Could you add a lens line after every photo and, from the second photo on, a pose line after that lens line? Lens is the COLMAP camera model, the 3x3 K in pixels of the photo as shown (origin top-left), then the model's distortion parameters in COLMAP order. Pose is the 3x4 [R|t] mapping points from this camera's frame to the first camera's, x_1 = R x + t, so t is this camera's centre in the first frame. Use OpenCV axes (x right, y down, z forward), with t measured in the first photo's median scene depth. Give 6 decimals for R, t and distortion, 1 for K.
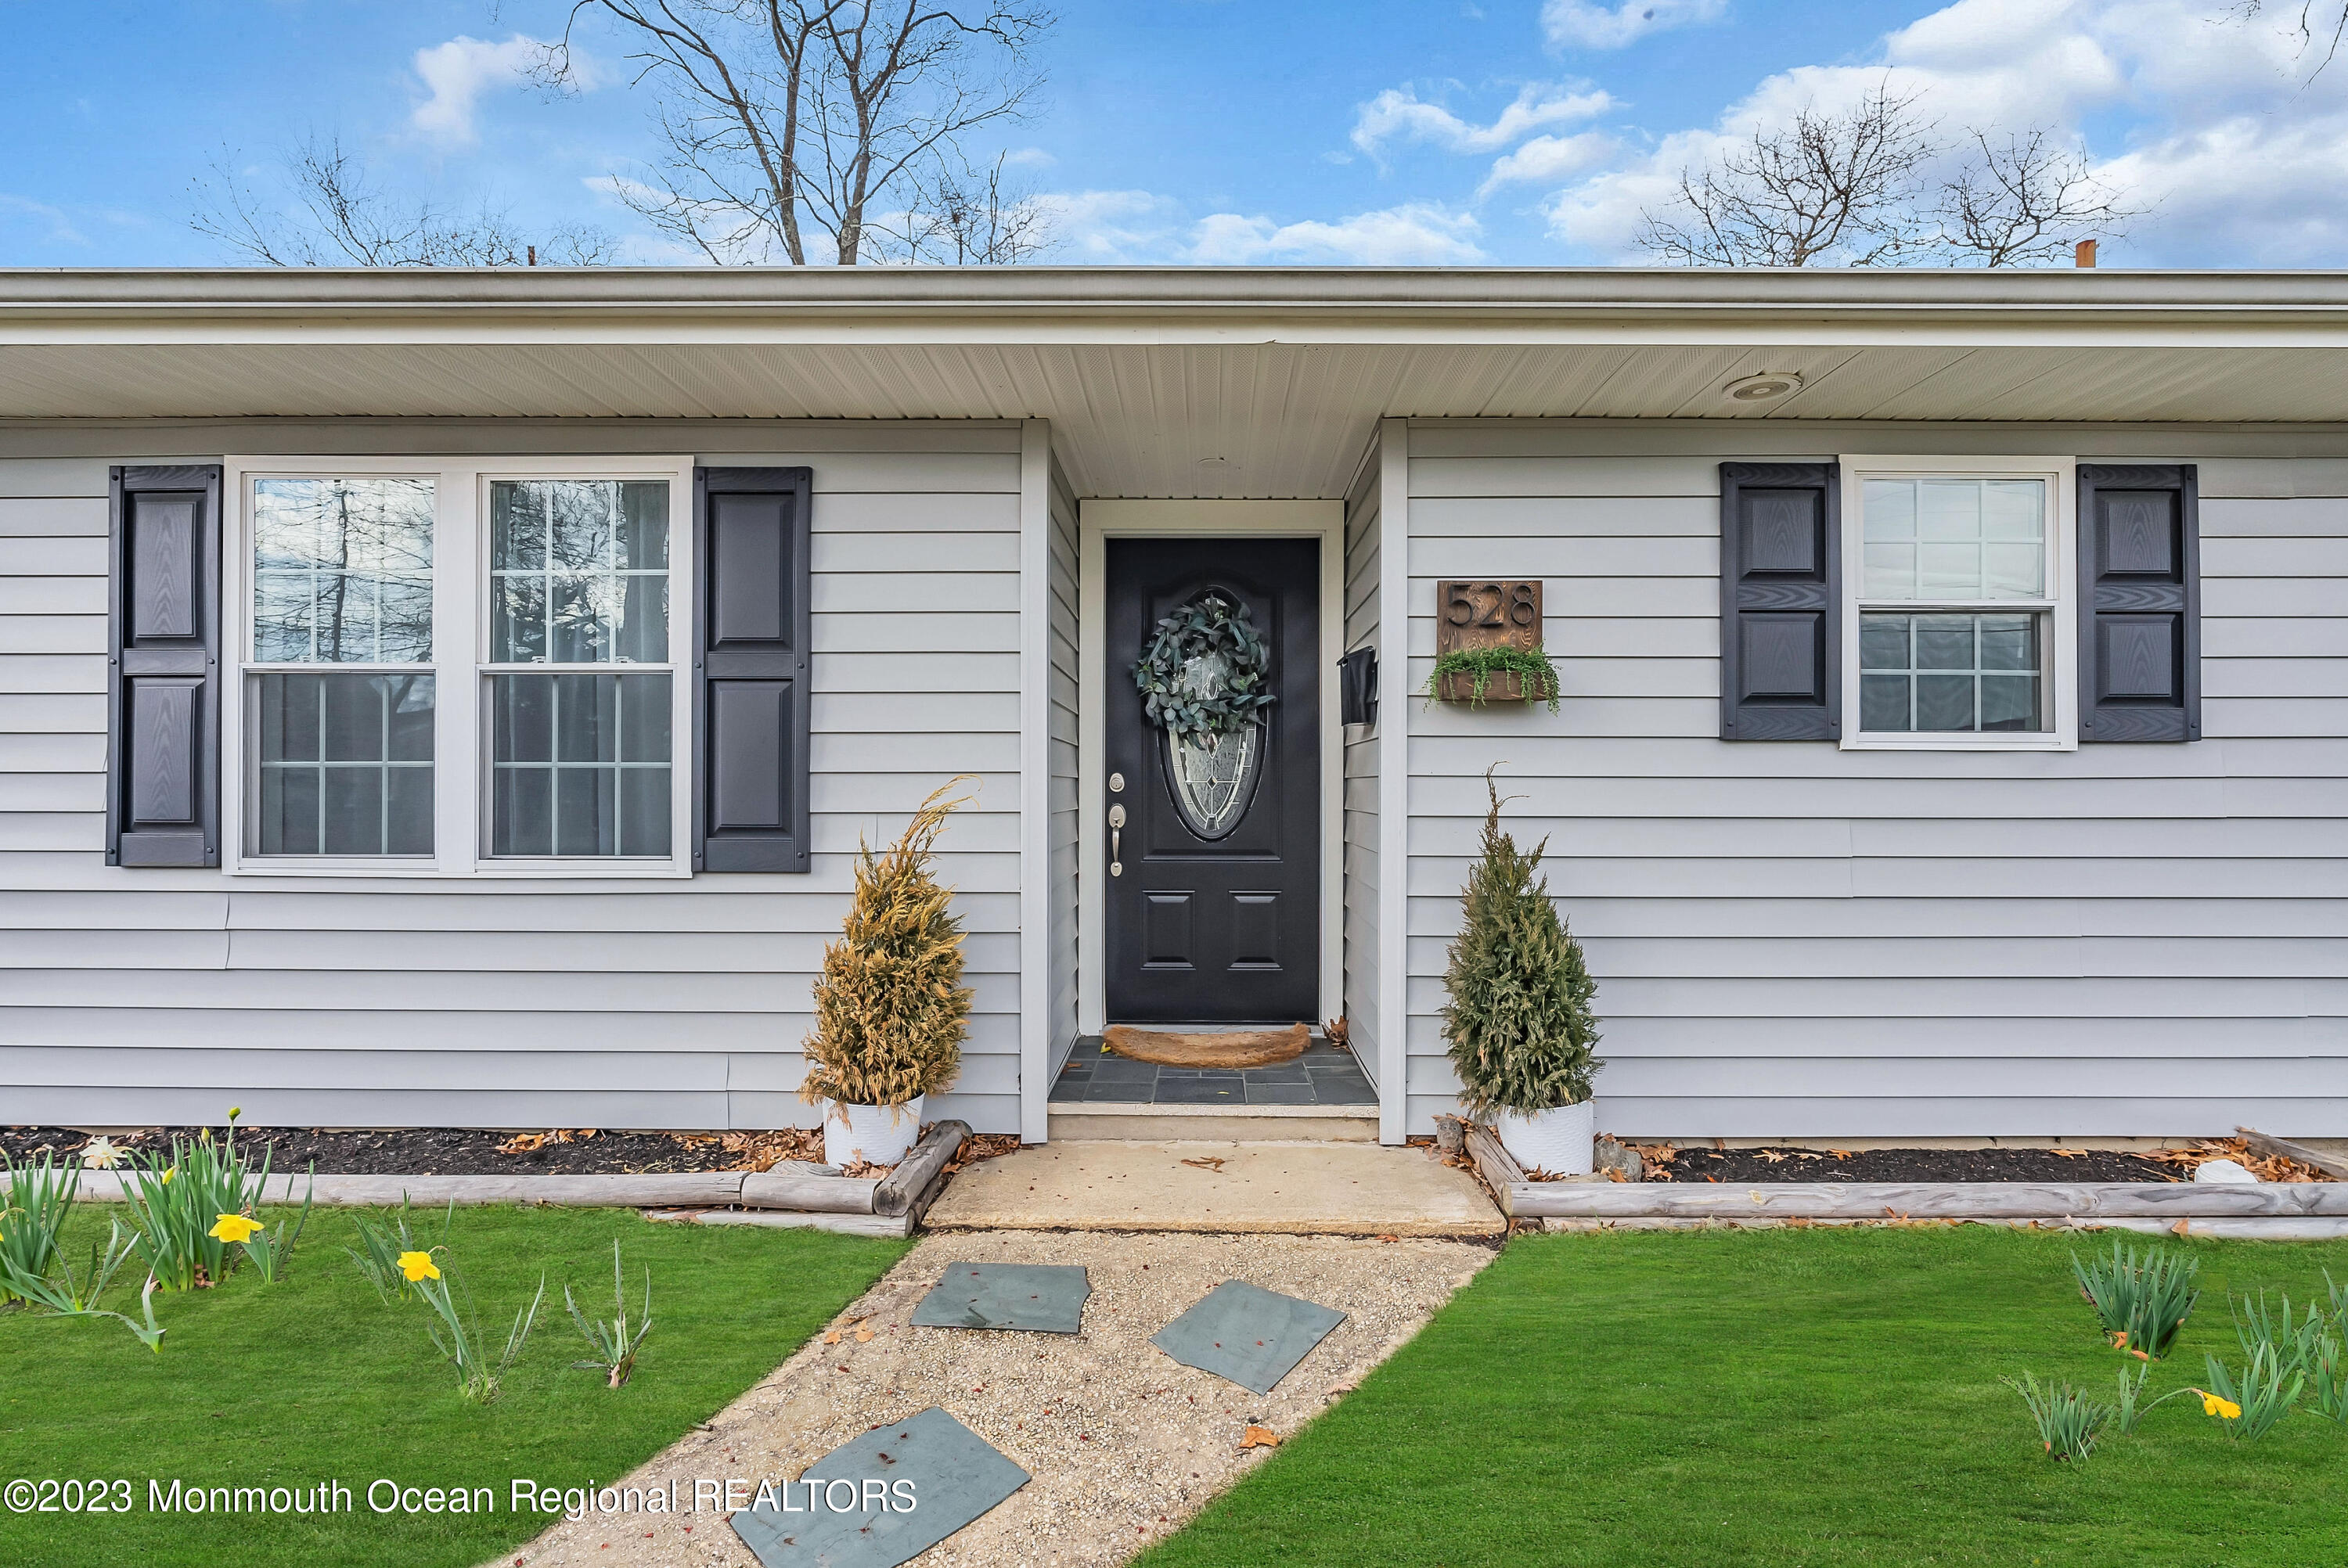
lens RADIAL K [[1070.1, 0, 1188.1], [0, 1070.1, 783.6], [0, 0, 1]] dist [-0.005329, 0.000156]
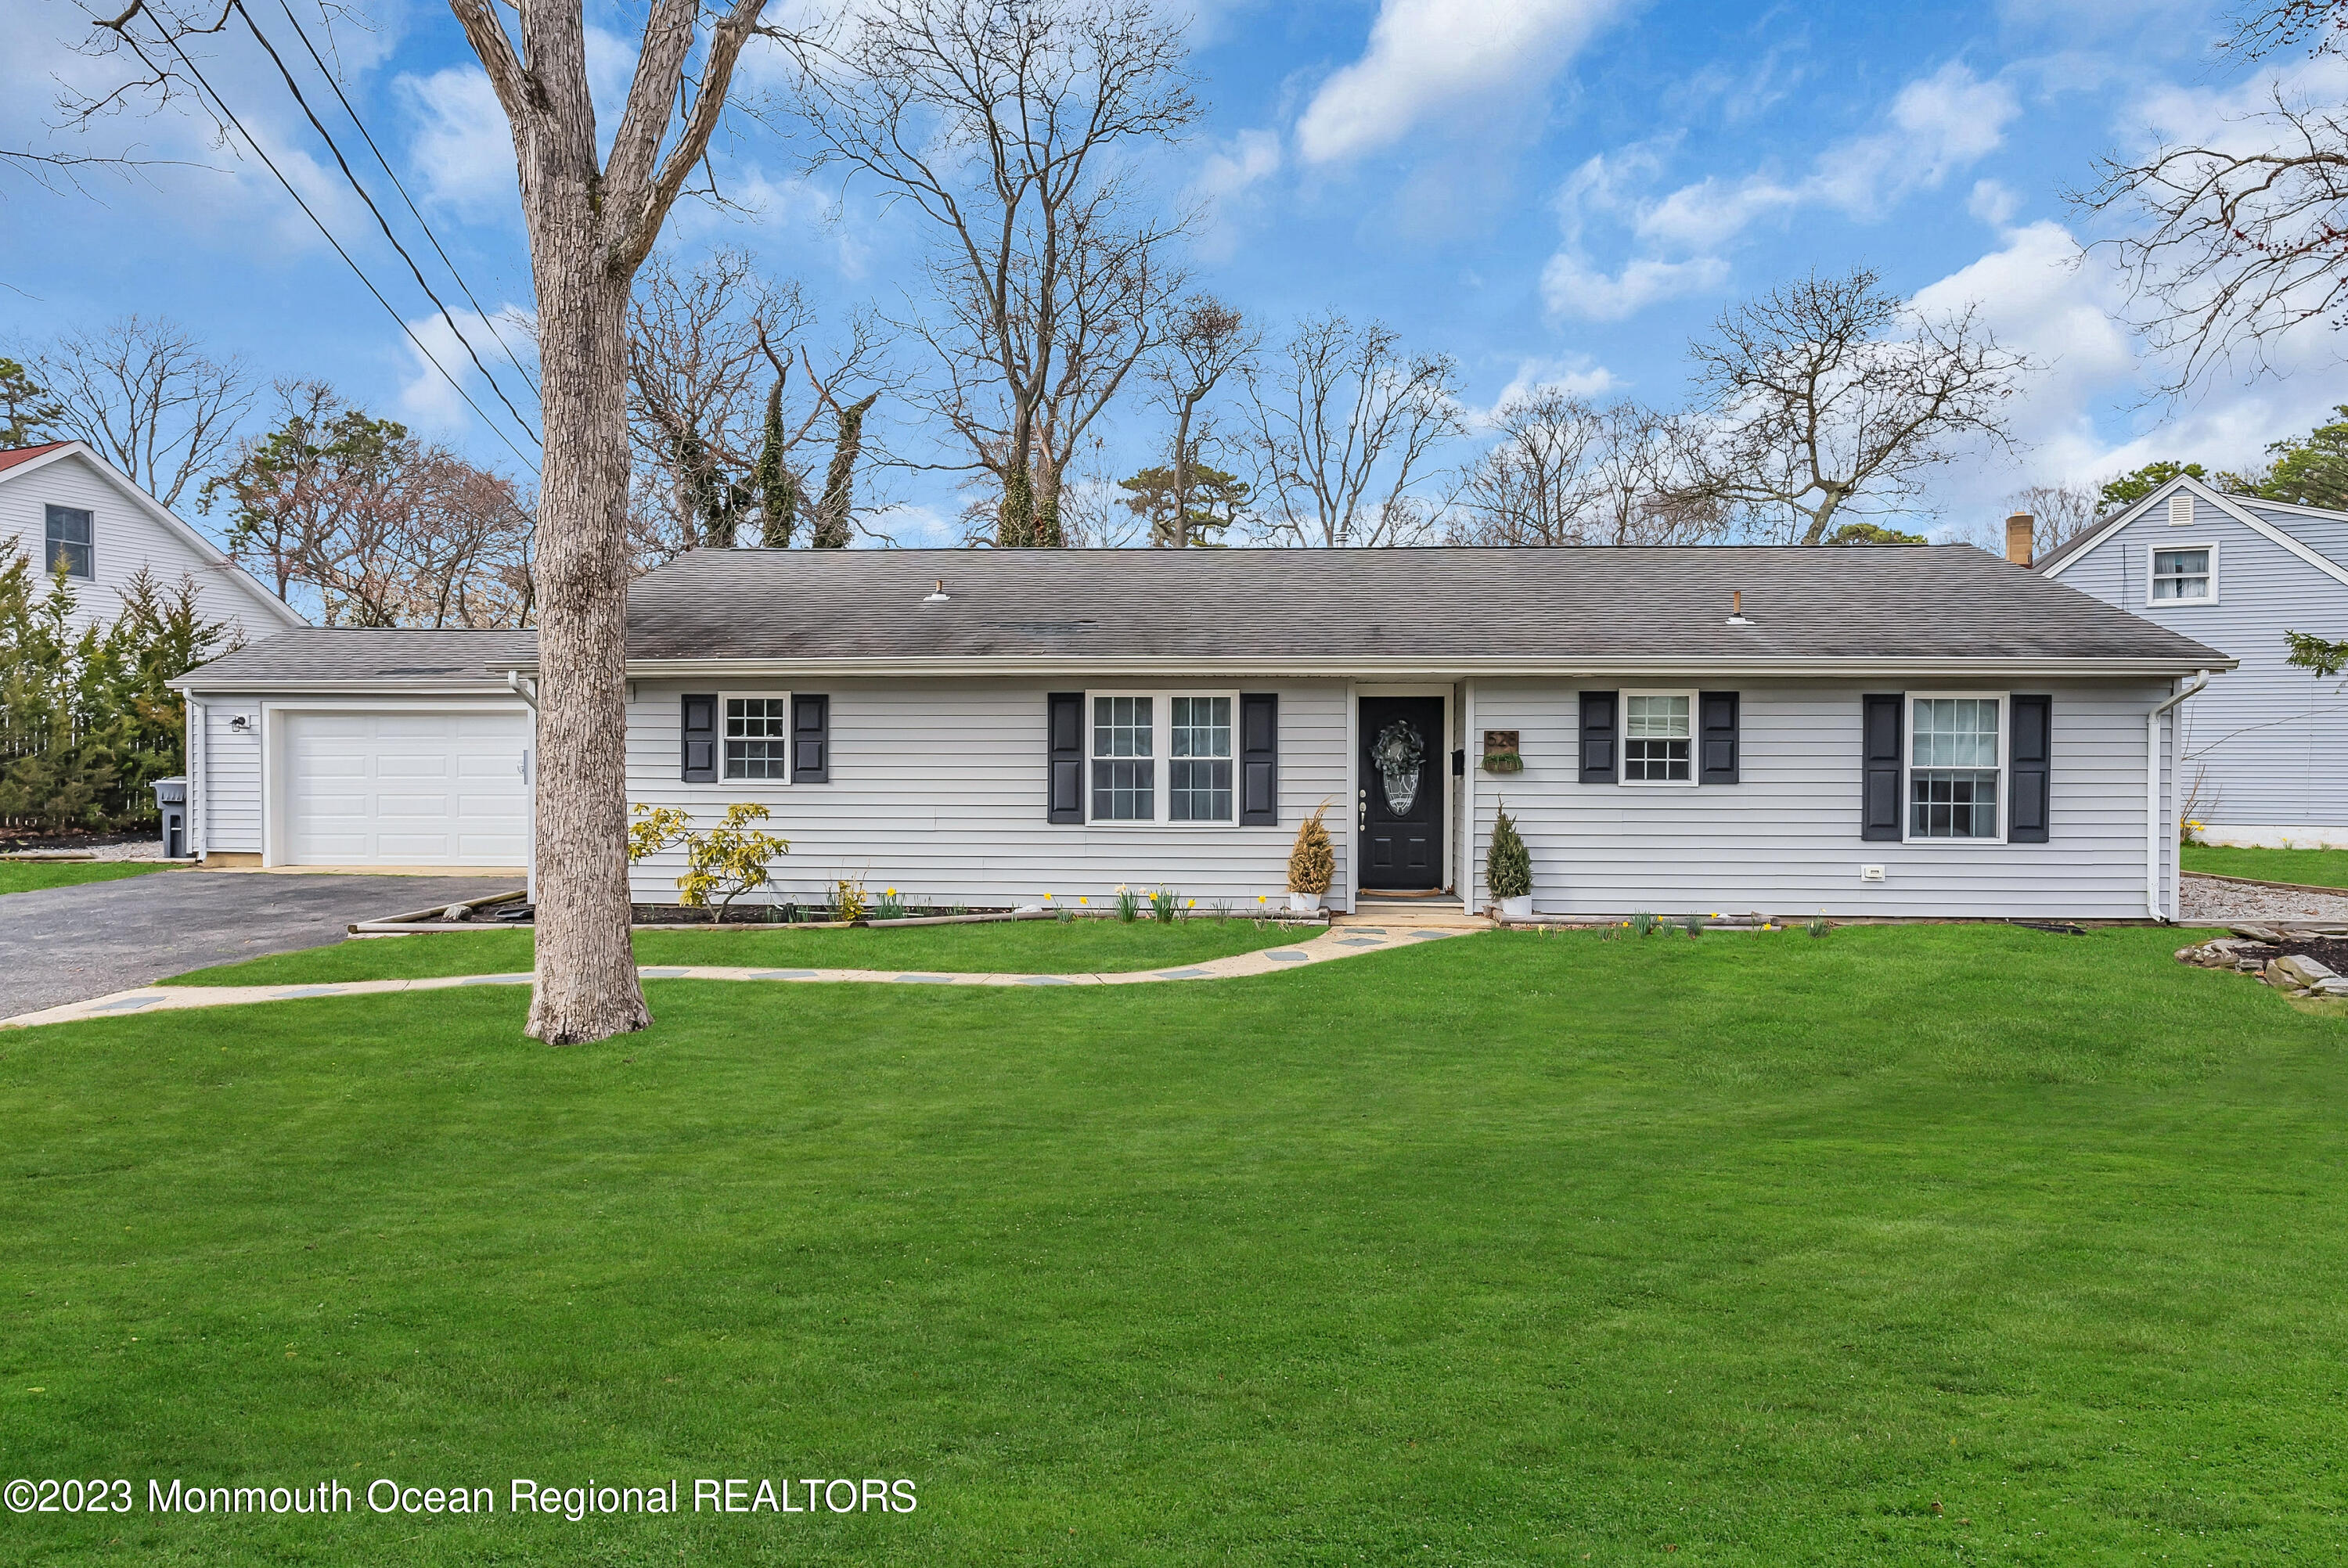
lens RADIAL K [[1351.1, 0, 1176.0], [0, 1351.1, 782.2], [0, 0, 1]] dist [-0.002702, -0.000411]
pose [[0.998362, 0.000989, -0.057207, -0.422823], [0.000002, 0.999850, 0.017324, -0.108892], [0.057216, -0.017295, 0.998212, -2.892237]]
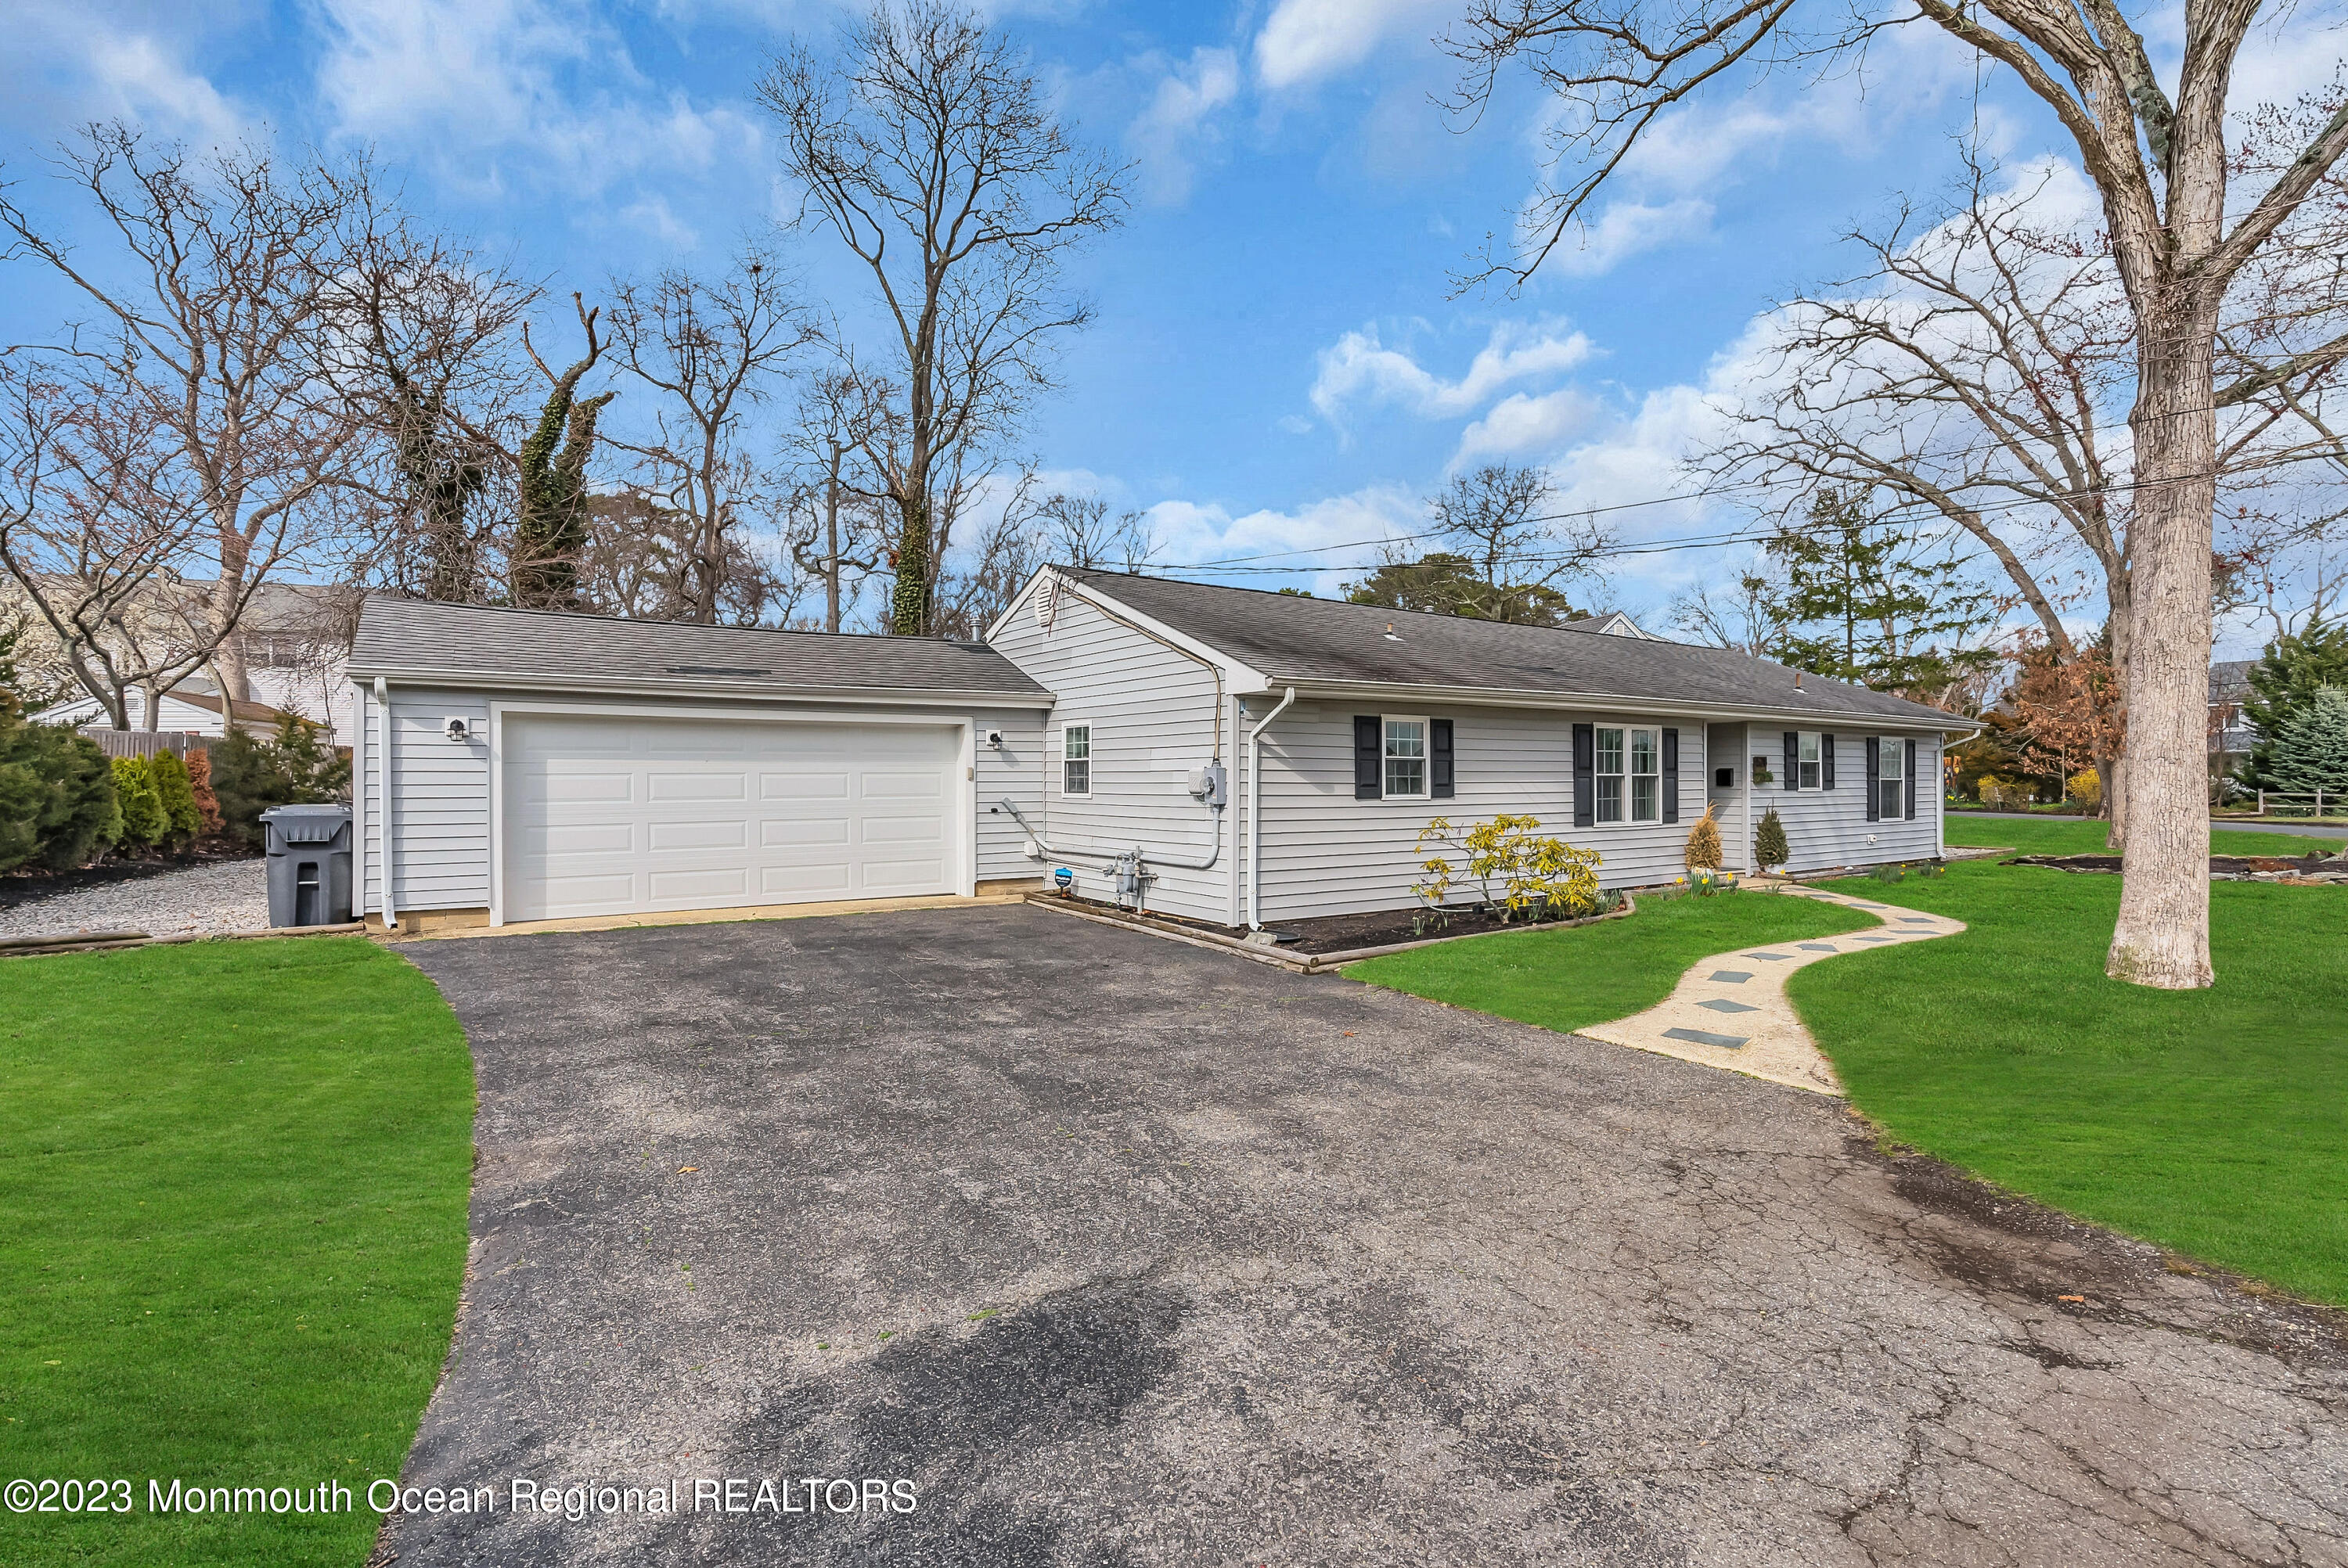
lens RADIAL K [[1070.1, 0, 1178.5], [0, 1070.1, 785.1], [0, 0, 1]] dist [-0.005329, 0.000156]
pose [[0.824798, -0.008794, 0.565360, -4.460368], [0.000747, 0.999895, 0.014464, -0.133982], [-0.565427, -0.011507, 0.824718, -1.426023]]
